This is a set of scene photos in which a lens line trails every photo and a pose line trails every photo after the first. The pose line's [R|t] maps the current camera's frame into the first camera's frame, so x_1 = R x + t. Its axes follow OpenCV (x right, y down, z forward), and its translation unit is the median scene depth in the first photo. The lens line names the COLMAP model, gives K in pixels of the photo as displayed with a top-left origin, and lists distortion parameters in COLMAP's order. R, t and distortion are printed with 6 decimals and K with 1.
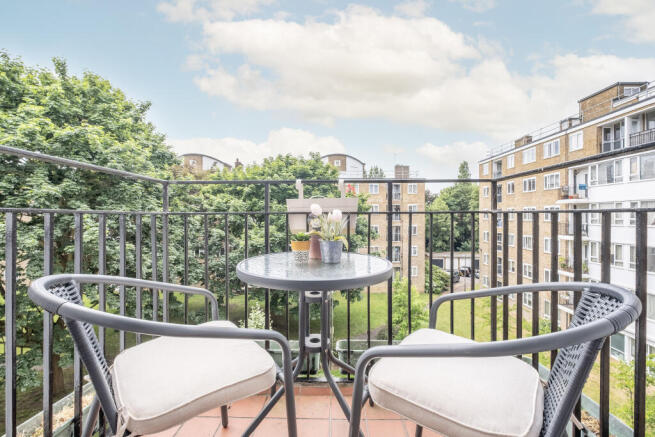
lens RADIAL K [[298.5, 0, 330.4], [0, 298.5, 214.2], [0, 0, 1]] dist [-0.009093, 0.001813]
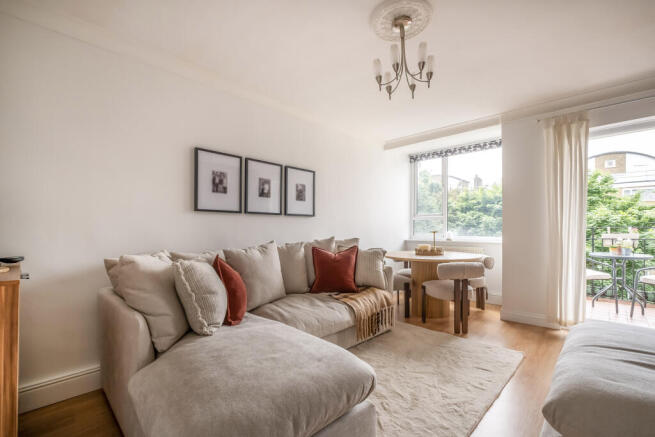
lens RADIAL K [[298.5, 0, 320.1], [0, 298.5, 230.9], [0, 0, 1]] dist [-0.009093, 0.001813]
pose [[0.734536, 0.002056, -0.678567, -0.026867], [0.007136, 0.999917, 0.010753, -0.016523], [0.678532, -0.012741, 0.734460, -0.375512]]
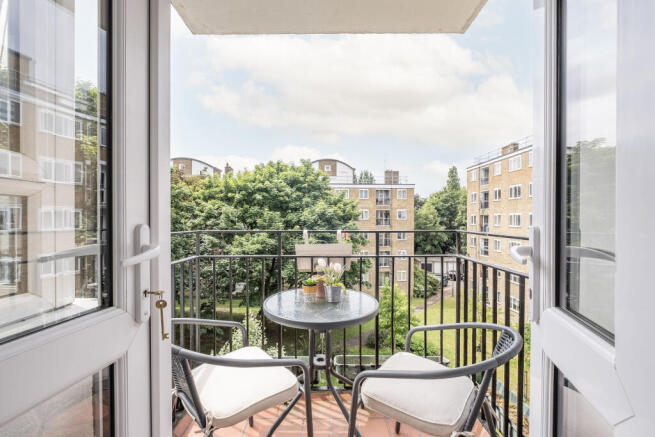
lens RADIAL K [[298.5, 0, 327.7], [0, 298.5, 220.7], [0, 0, 1]] dist [-0.009093, 0.001813]
pose [[0.999695, 0.002572, 0.024577, -0.004093], [-0.002803, 0.999952, 0.009360, -0.015893], [-0.024552, -0.009427, 0.999654, -0.024532]]
